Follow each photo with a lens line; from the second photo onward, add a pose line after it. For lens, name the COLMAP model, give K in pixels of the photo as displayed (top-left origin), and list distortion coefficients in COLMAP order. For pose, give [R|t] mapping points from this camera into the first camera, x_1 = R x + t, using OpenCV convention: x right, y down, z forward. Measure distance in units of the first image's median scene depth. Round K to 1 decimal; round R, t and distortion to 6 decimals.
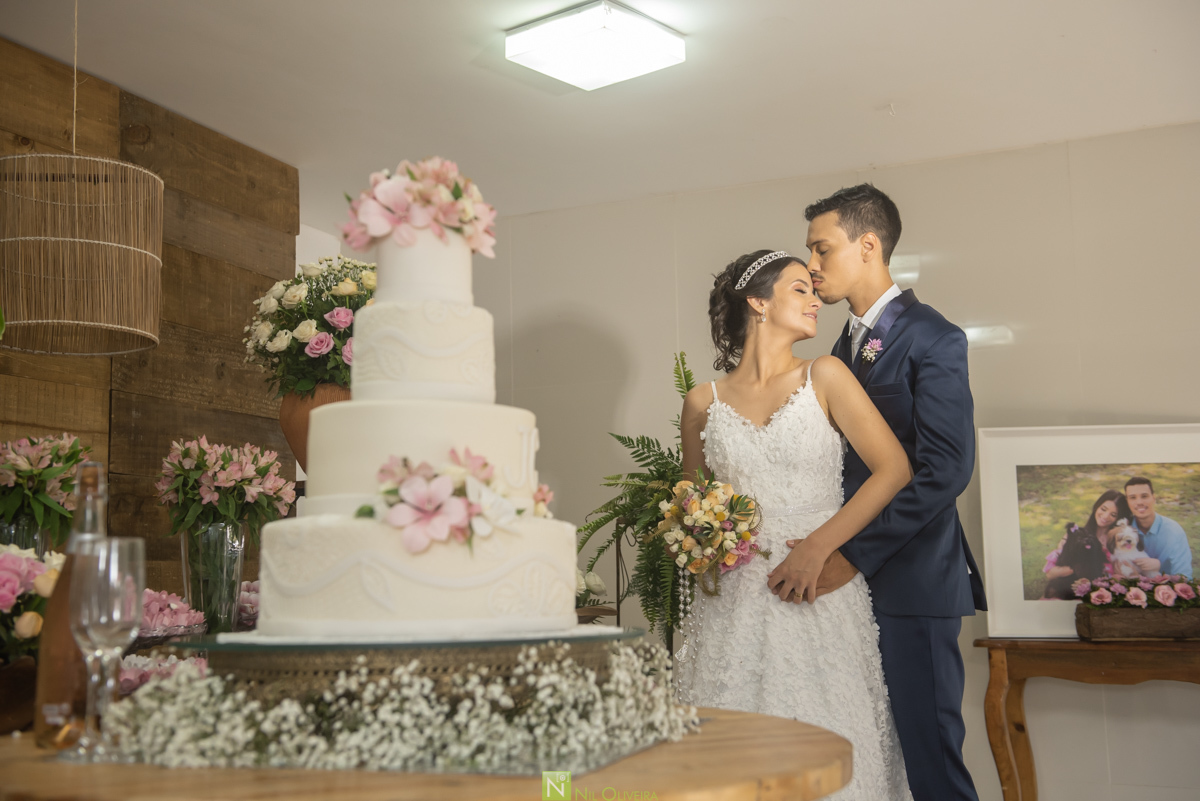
lens RADIAL K [[1424.3, 0, 600.0], [0, 1424.3, 400.5], [0, 0, 1]] dist [0.100559, 0.008303]
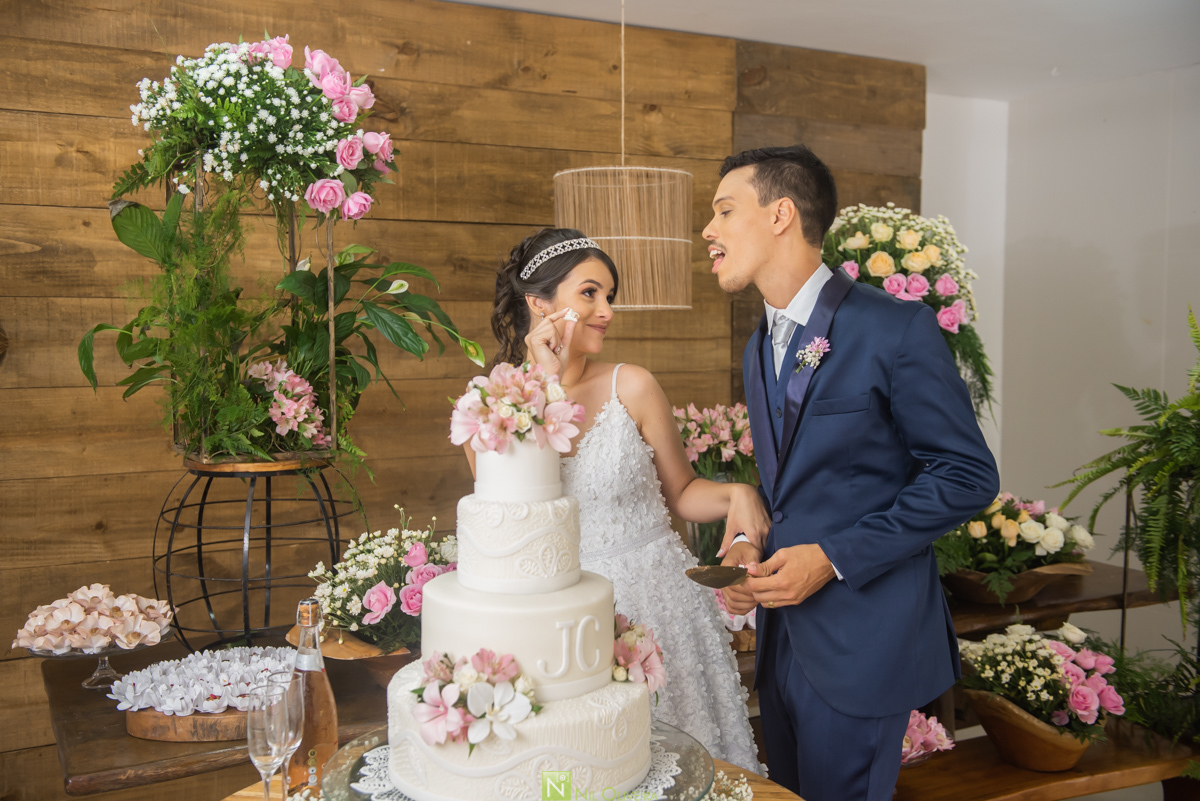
lens RADIAL K [[1224.6, 0, 600.0], [0, 1224.6, 400.5], [0, 0, 1]] dist [0.048644, -0.000196]
pose [[0.800076, 0.053729, -0.597487, 0.183444], [0.066667, 0.981849, 0.177563, -0.110021], [0.596183, -0.181897, 0.781972, 0.101424]]
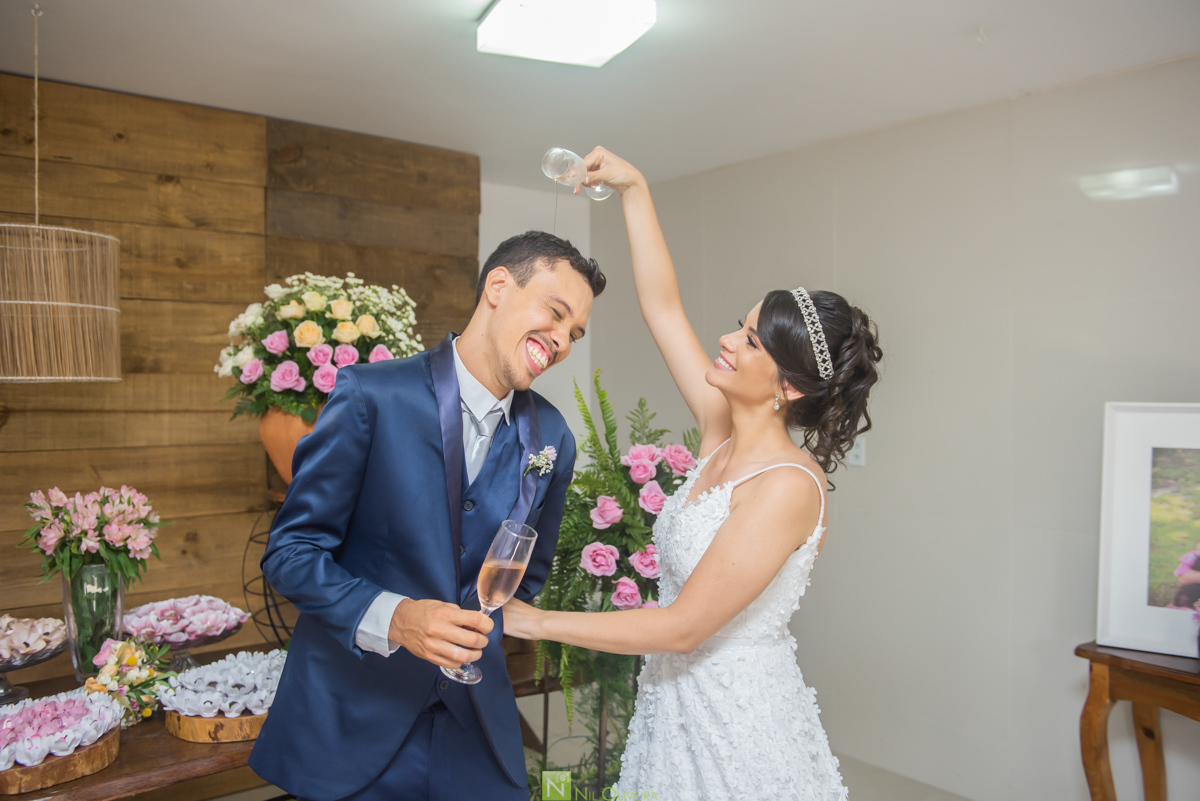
lens RADIAL K [[983.9, 0, 600.0], [0, 983.9, 400.5], [0, 0, 1]] dist [-0.011662, -0.002957]
pose [[0.892285, 0.019032, -0.451072, 0.272912], [0.046578, 0.989899, 0.133904, -0.078496], [0.449064, -0.140491, 0.882385, 0.365639]]
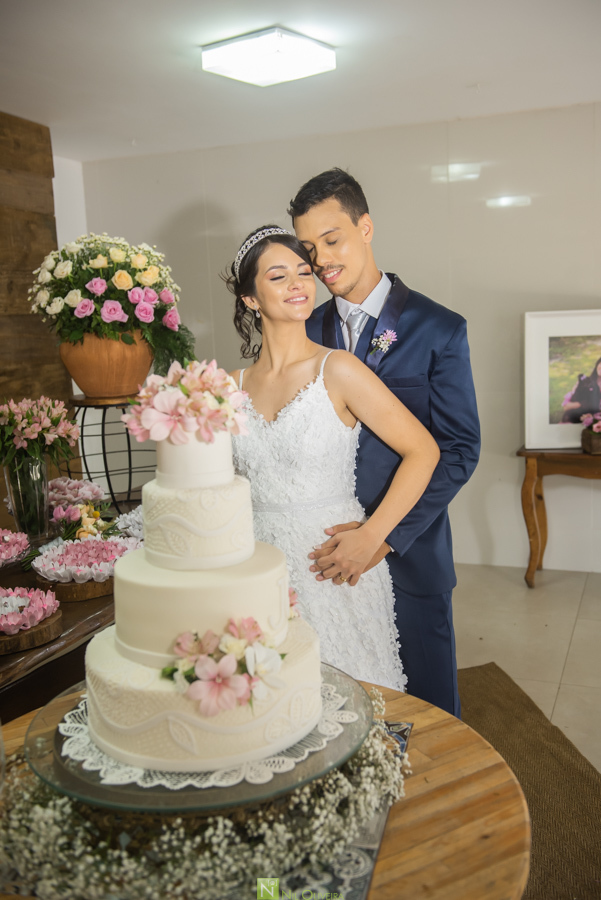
lens RADIAL K [[880.3, 0, 300.5], [0, 880.3, 450.0], [0, 0, 1]] dist [0.031221, 0.007591]
pose [[0.998167, -0.034226, 0.049909, -0.024651], [0.019113, 0.960791, 0.276614, -0.108419], [-0.057419, -0.275153, 0.959684, 0.089551]]
